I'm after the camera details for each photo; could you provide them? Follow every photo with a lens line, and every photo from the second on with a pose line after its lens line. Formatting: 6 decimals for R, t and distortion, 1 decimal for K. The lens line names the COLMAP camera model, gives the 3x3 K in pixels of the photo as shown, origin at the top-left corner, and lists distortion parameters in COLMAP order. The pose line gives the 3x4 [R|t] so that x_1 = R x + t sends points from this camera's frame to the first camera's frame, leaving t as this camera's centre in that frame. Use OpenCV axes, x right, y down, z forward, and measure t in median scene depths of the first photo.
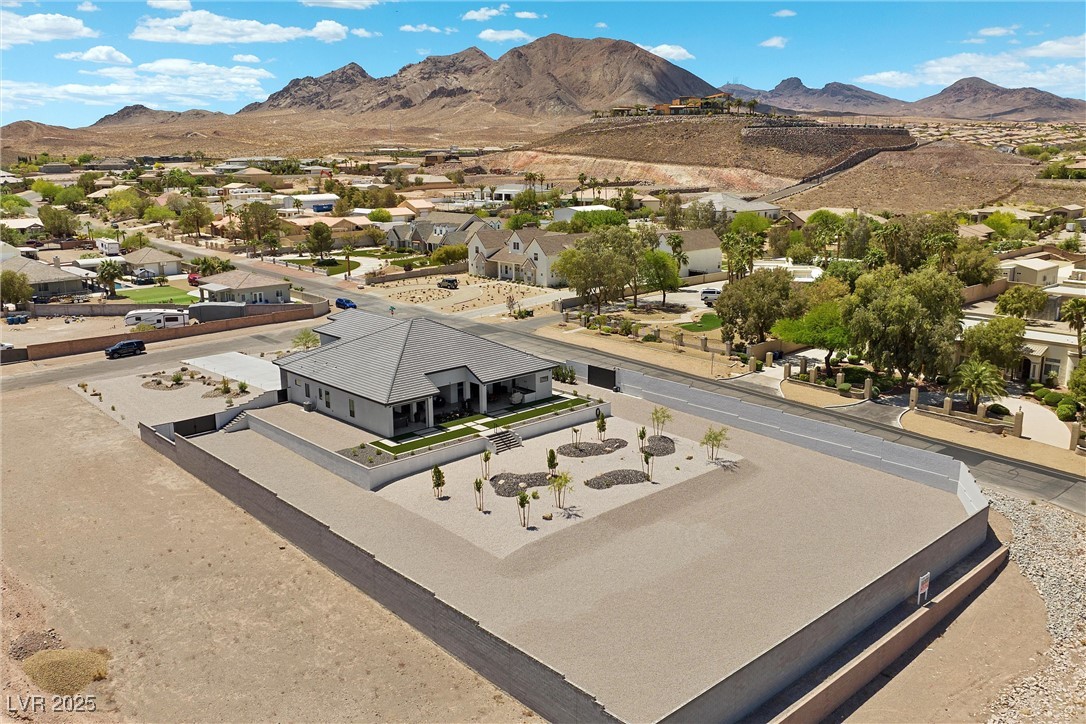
lens RADIAL K [[884.8, 0, 543.0], [0, 884.8, 362.0], [0, 0, 1]] dist [-0.018352, -0.000904]
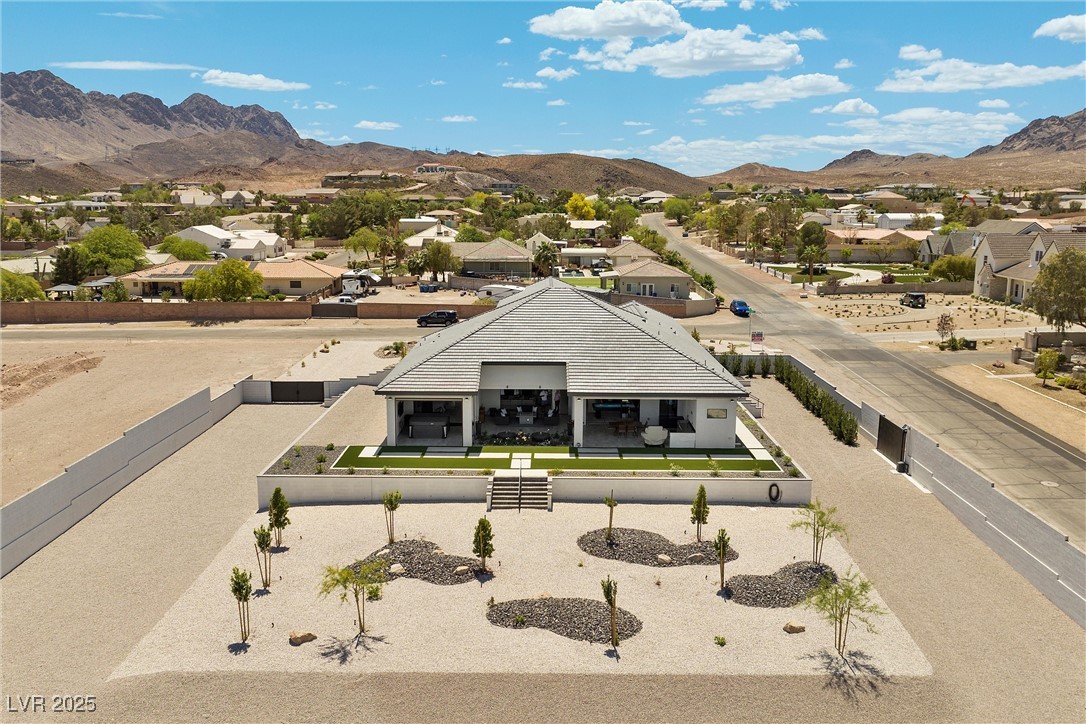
lens RADIAL K [[884.8, 0, 543.0], [0, 884.8, 362.0], [0, 0, 1]] dist [-0.018352, -0.000904]
pose [[0.729513, 0.132497, -0.671011, 0.324586], [-0.163002, 0.986469, 0.017573, -0.005635], [0.664260, 0.096556, 0.741239, 0.557726]]
